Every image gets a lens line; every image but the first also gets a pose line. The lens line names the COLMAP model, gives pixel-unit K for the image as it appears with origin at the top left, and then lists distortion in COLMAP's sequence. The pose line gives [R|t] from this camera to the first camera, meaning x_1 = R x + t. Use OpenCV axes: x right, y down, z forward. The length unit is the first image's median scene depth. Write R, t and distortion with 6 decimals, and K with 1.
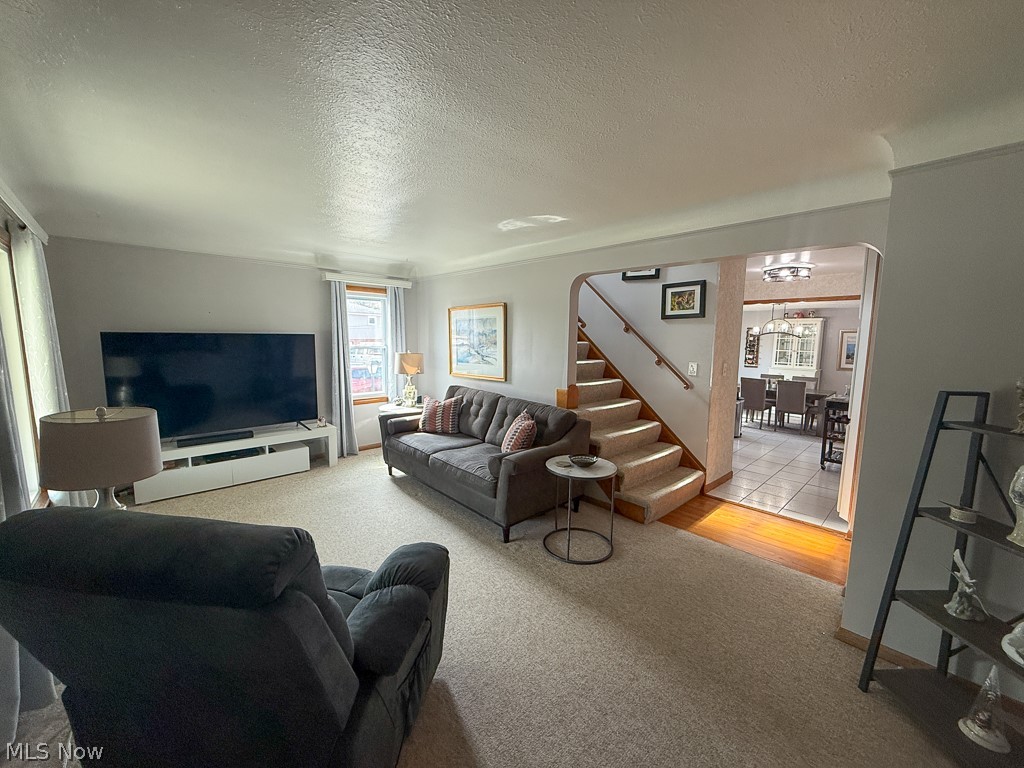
lens RADIAL K [[407.7, 0, 512.0], [0, 407.7, 384.0], [0, 0, 1]] dist [0.000086, 0.000029]
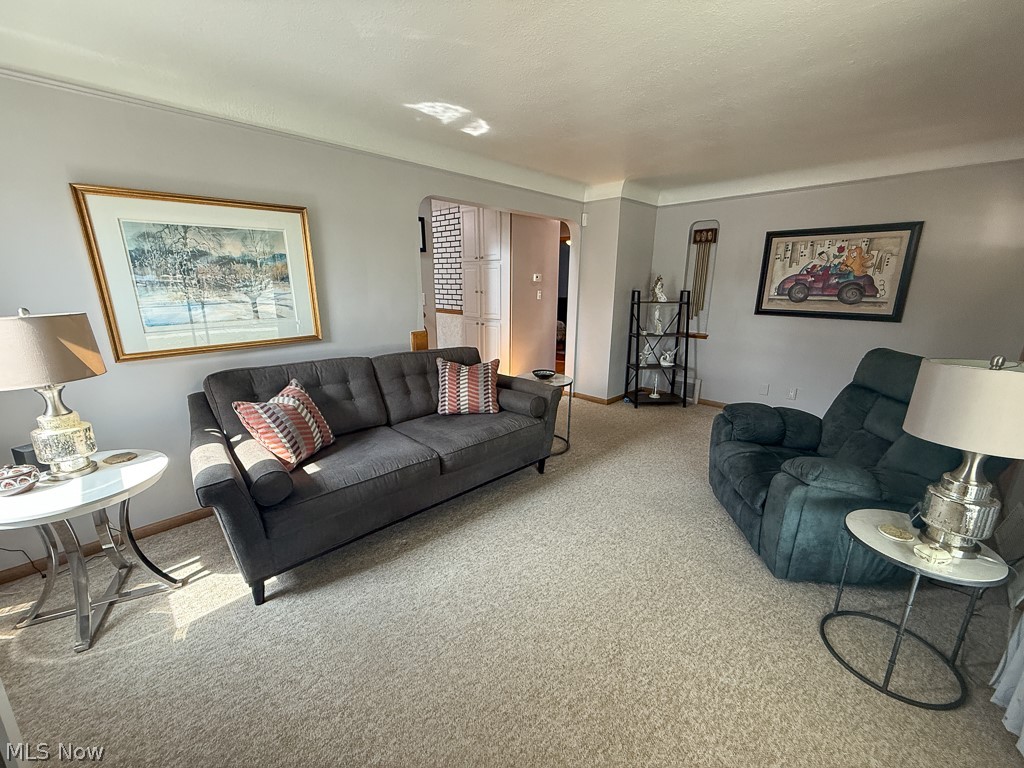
lens RADIAL K [[413.6, 0, 512.0], [0, 413.6, 384.0], [0, 0, 1]] dist [-0.001703, -0.000113]
pose [[-0.031195, -0.263877, 0.964052, -0.805888], [0.114347, 0.957246, 0.265714, -0.095065], [-0.992951, 0.118525, 0.000313, 0.878579]]
